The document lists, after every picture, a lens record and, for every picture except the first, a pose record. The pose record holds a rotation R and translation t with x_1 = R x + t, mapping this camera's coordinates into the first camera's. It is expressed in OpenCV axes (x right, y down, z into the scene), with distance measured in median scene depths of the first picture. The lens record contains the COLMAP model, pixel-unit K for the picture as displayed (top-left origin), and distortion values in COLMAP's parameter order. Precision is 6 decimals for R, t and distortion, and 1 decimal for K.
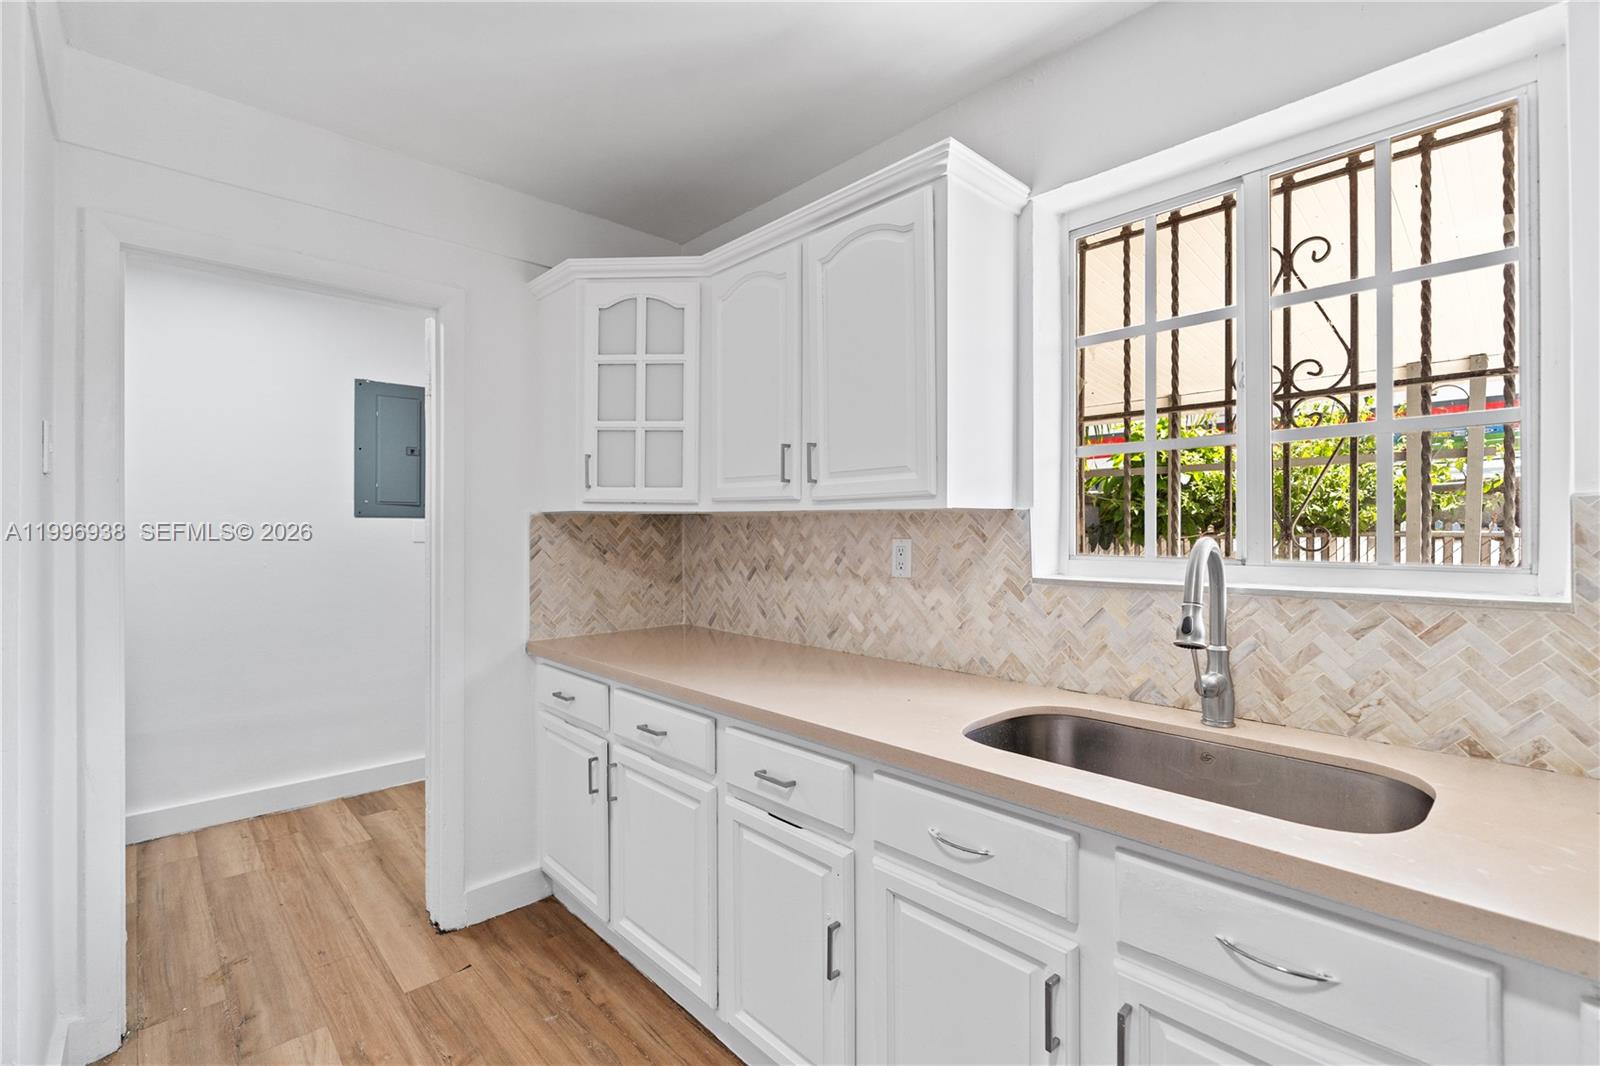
lens RADIAL K [[727.1, 0, 801.1], [0, 727.1, 530.6], [0, 0, 1]] dist [-0.009145, 0.003629]
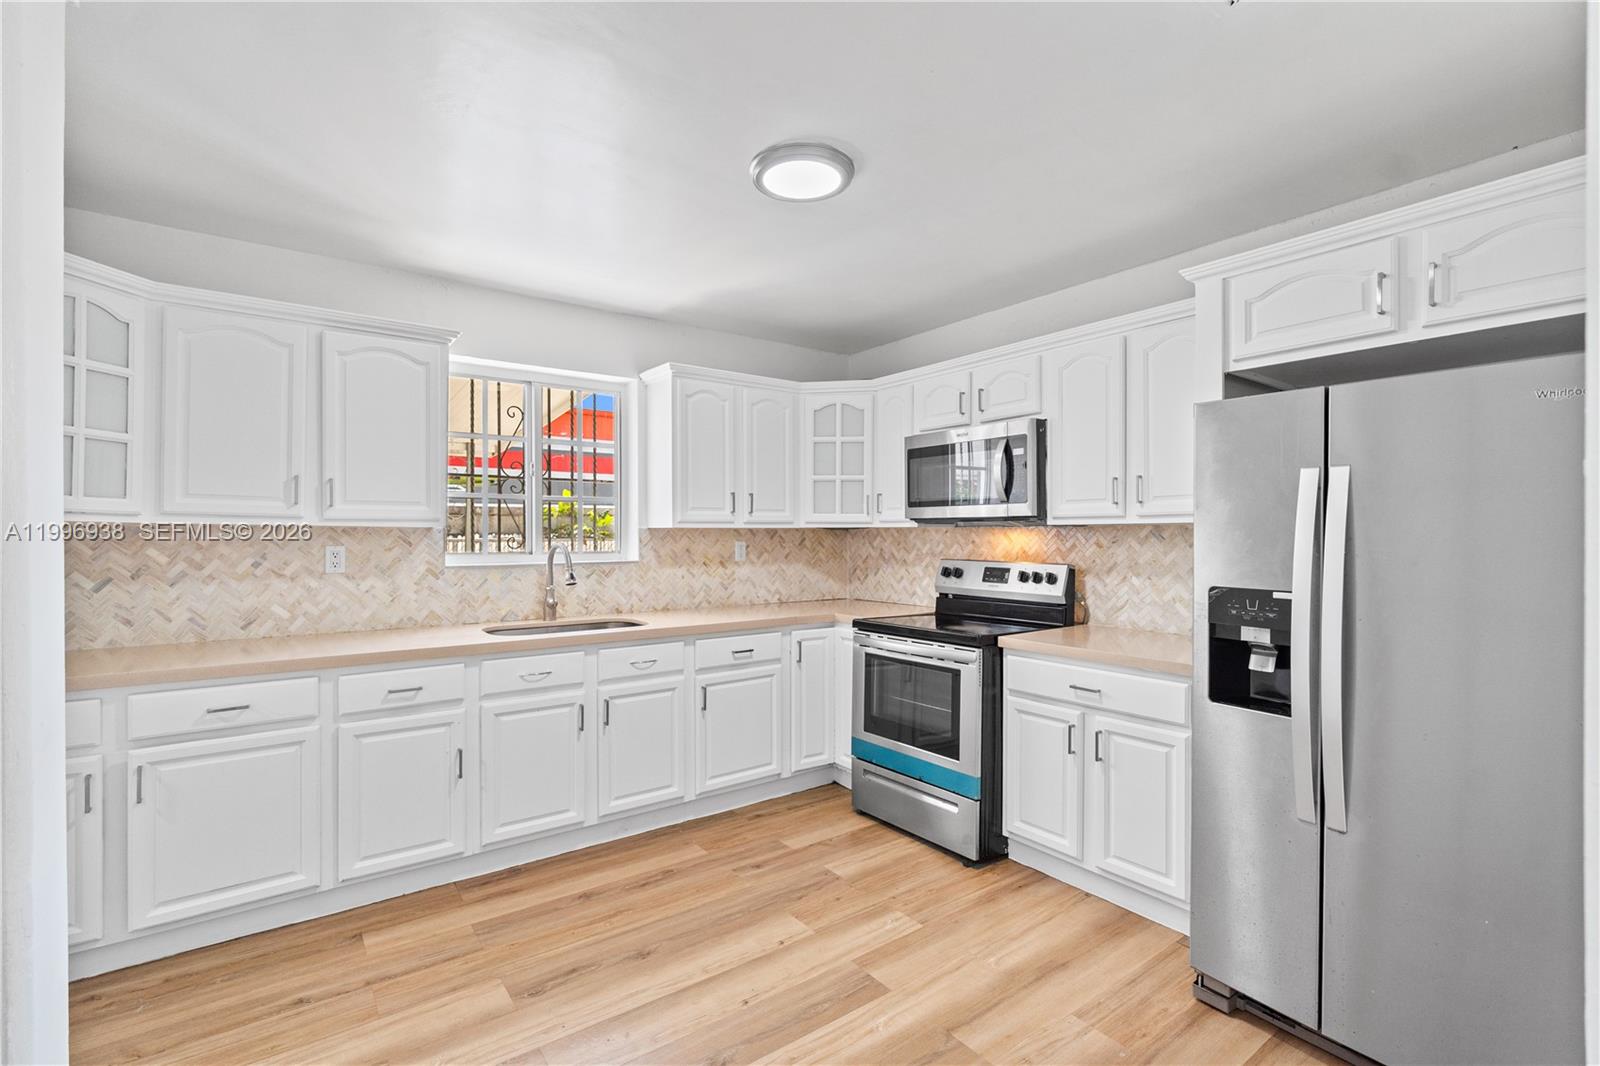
lens RADIAL K [[727.1, 0, 810.9], [0, 727.1, 536.7], [0, 0, 1]] dist [-0.009145, 0.003629]
pose [[0.093329, -0.000415, 0.995635, -1.261763], [0.002061, 0.999998, 0.000224, -0.005407], [-0.995633, 0.002031, 0.093330, -0.059365]]
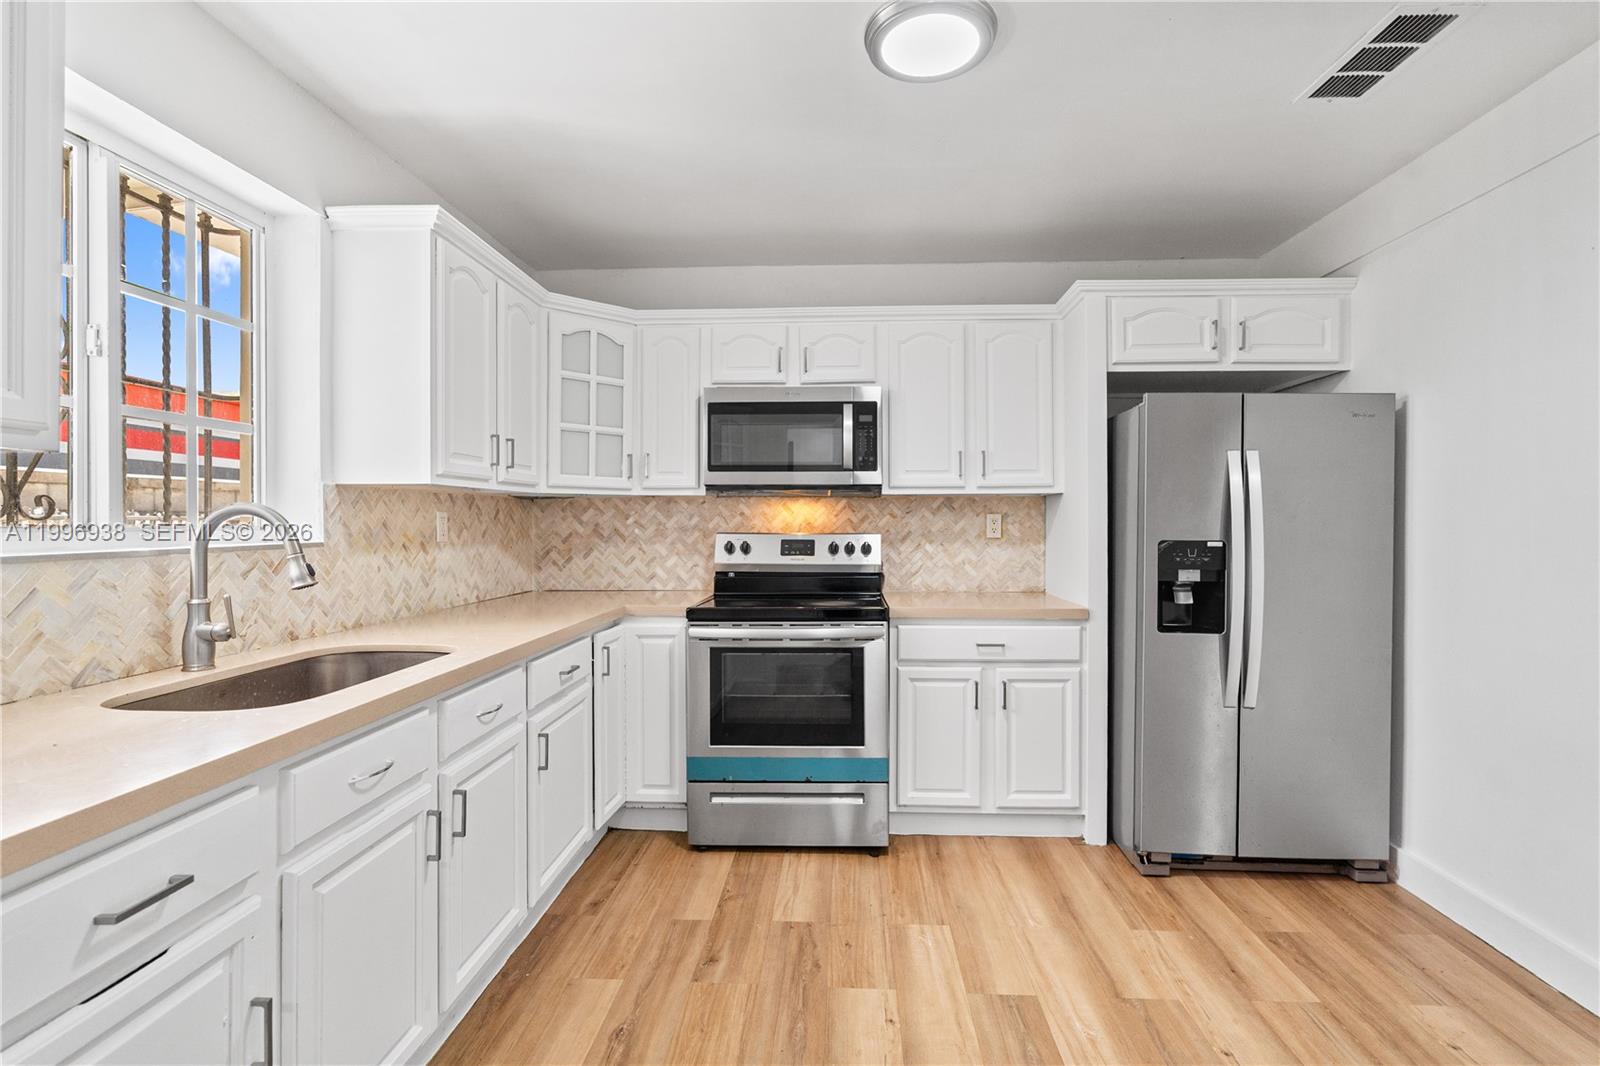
lens RADIAL K [[727.1, 0, 828.5], [0, 727.1, 521.5], [0, 0, 1]] dist [-0.009145, 0.003629]
pose [[-0.713702, 0.003960, 0.700438, -0.662734], [0.004551, 0.999989, -0.001016, 0.031811], [-0.700434, 0.002463, -0.713713, 0.814462]]
